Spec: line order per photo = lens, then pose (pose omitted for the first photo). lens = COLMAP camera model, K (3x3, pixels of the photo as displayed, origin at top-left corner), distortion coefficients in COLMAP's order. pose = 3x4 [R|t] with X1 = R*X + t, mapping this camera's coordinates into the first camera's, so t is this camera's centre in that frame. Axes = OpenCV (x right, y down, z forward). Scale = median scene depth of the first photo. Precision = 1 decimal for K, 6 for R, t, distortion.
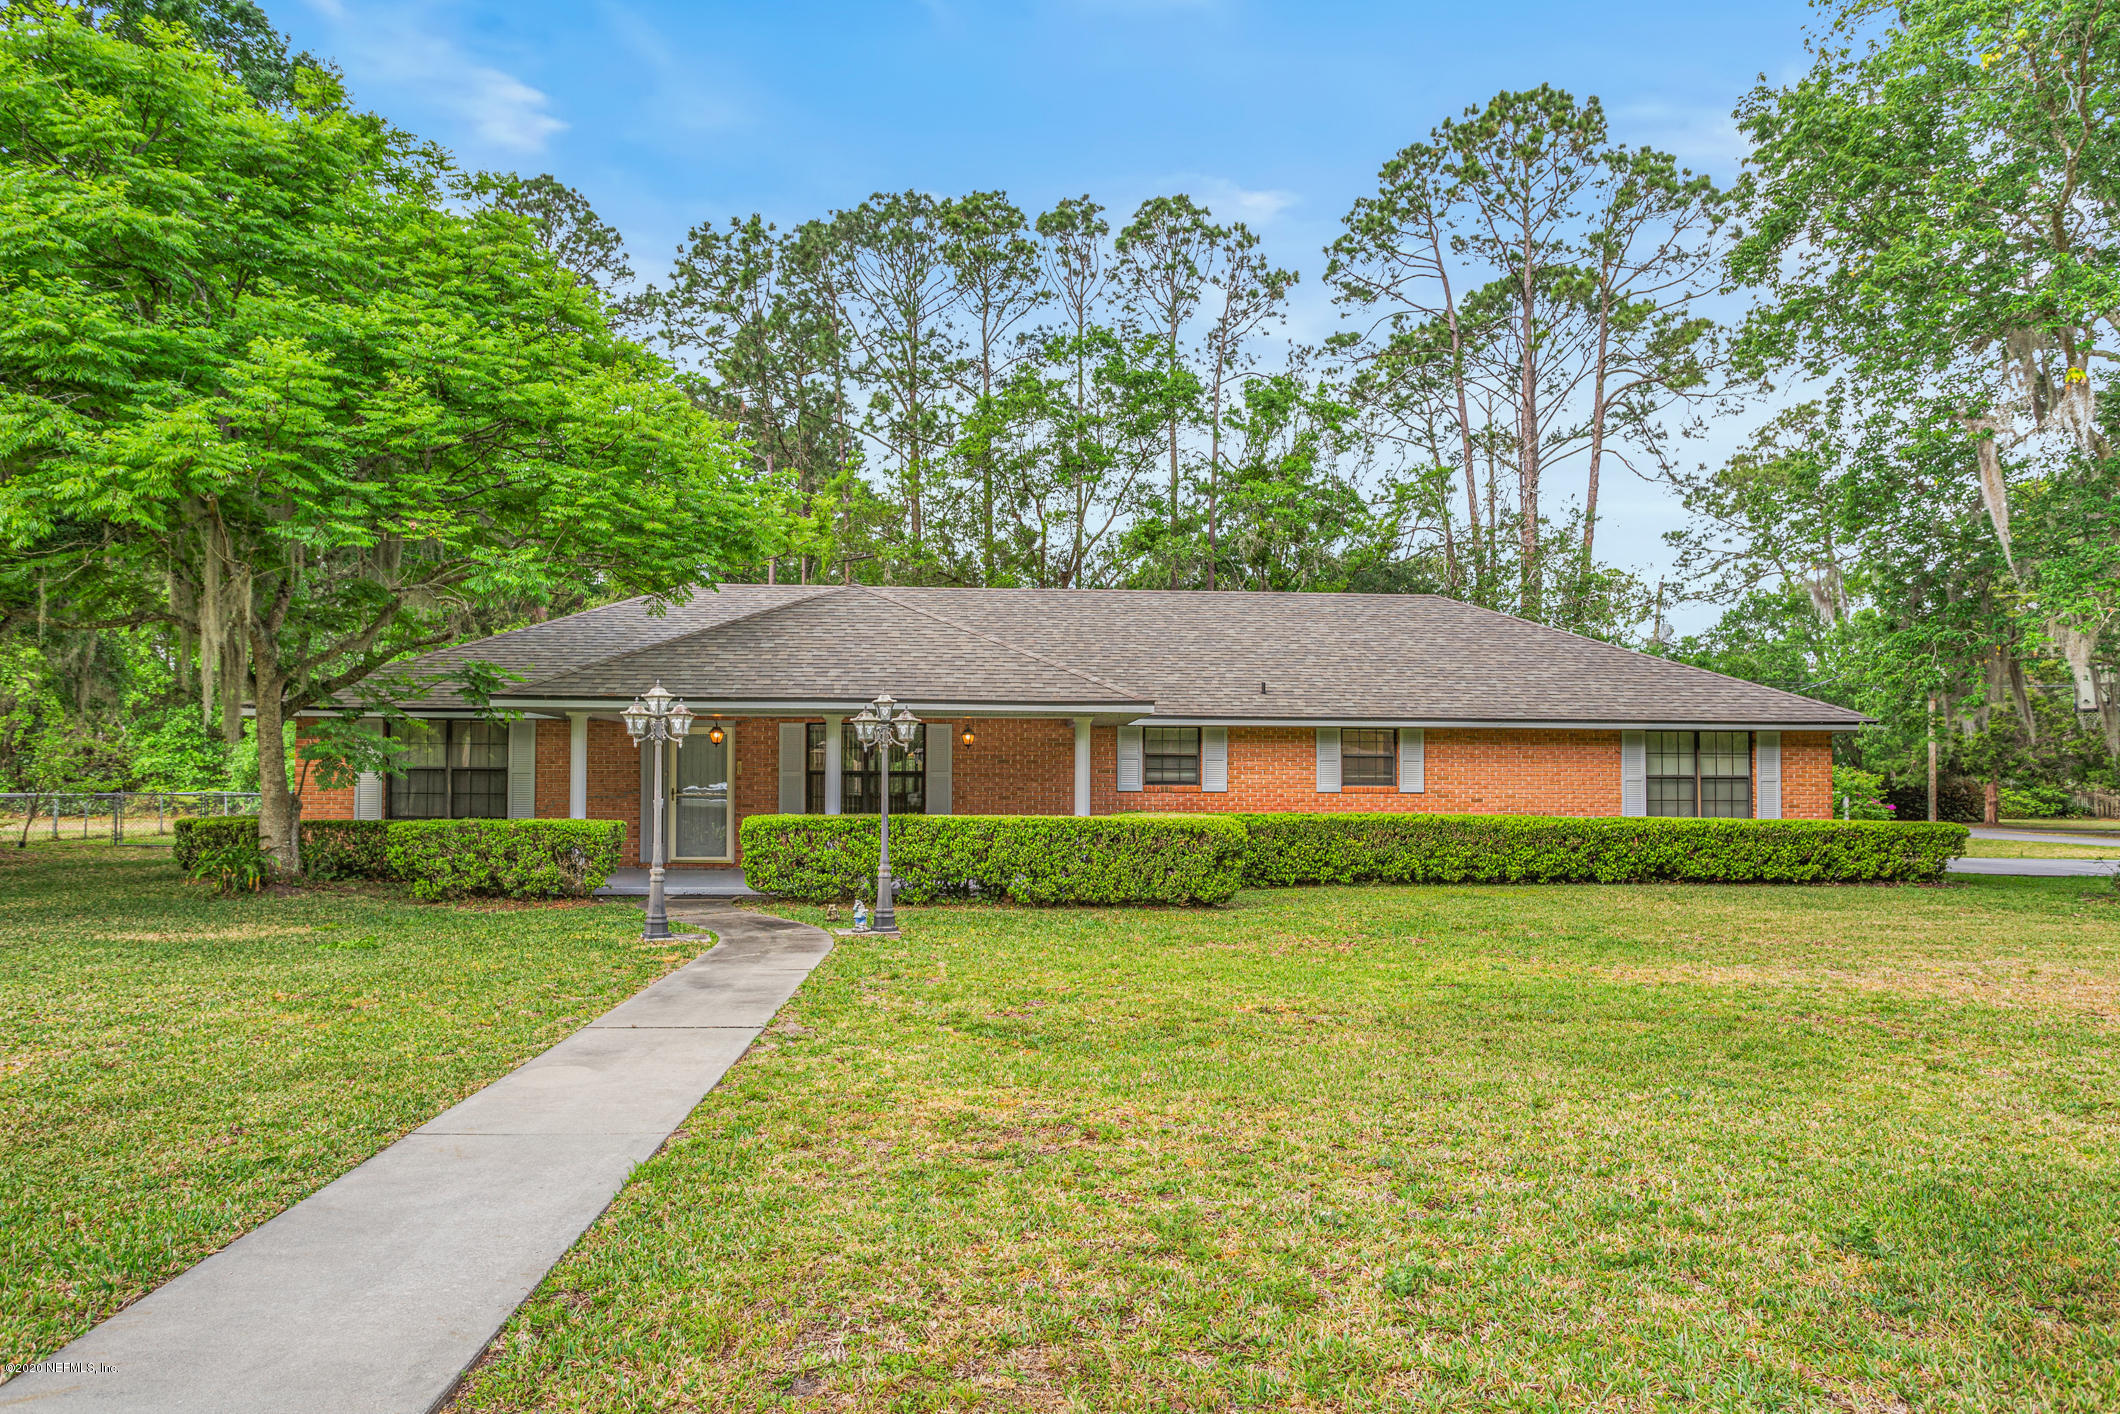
lens RADIAL K [[1356.0, 0, 1060.0], [0, 1356.0, 707.0], [0, 0, 1]] dist [0.003415, 0.000676]
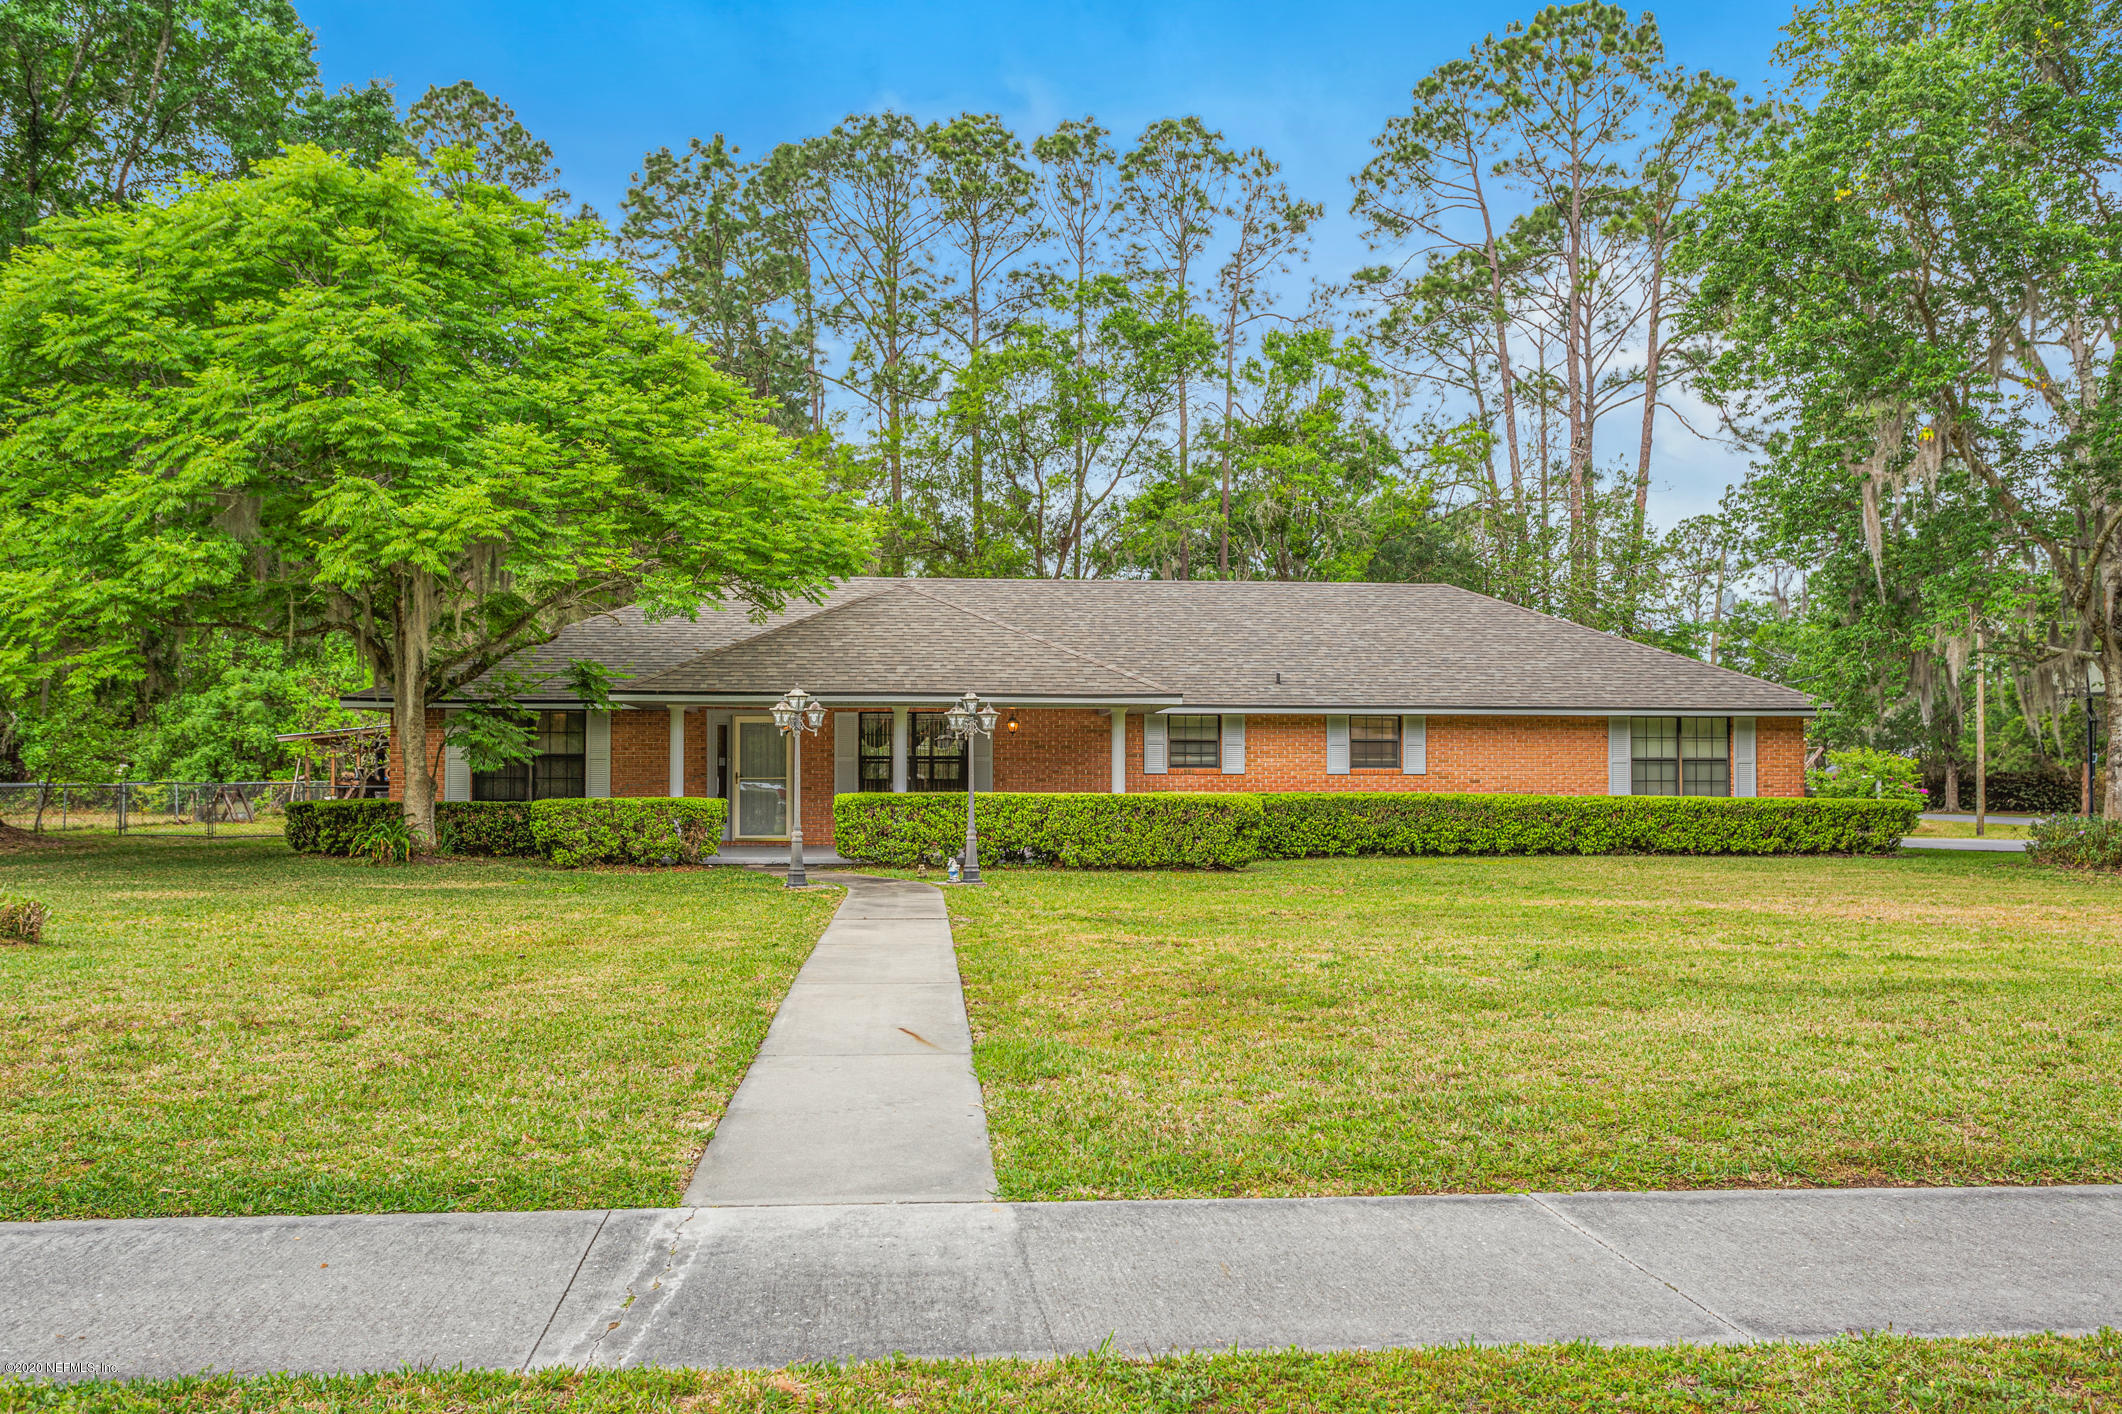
lens RADIAL K [[1684.8, 0, 1061.0], [0, 1684.8, 707.0], [0, 0, 1]] dist [0.053640, 0.000999]
pose [[0.999860, -0.002895, 0.016464, -0.019041], [0.002630, 0.999867, 0.016097, -0.005491], [-0.016509, -0.016052, 0.999735, -0.143406]]
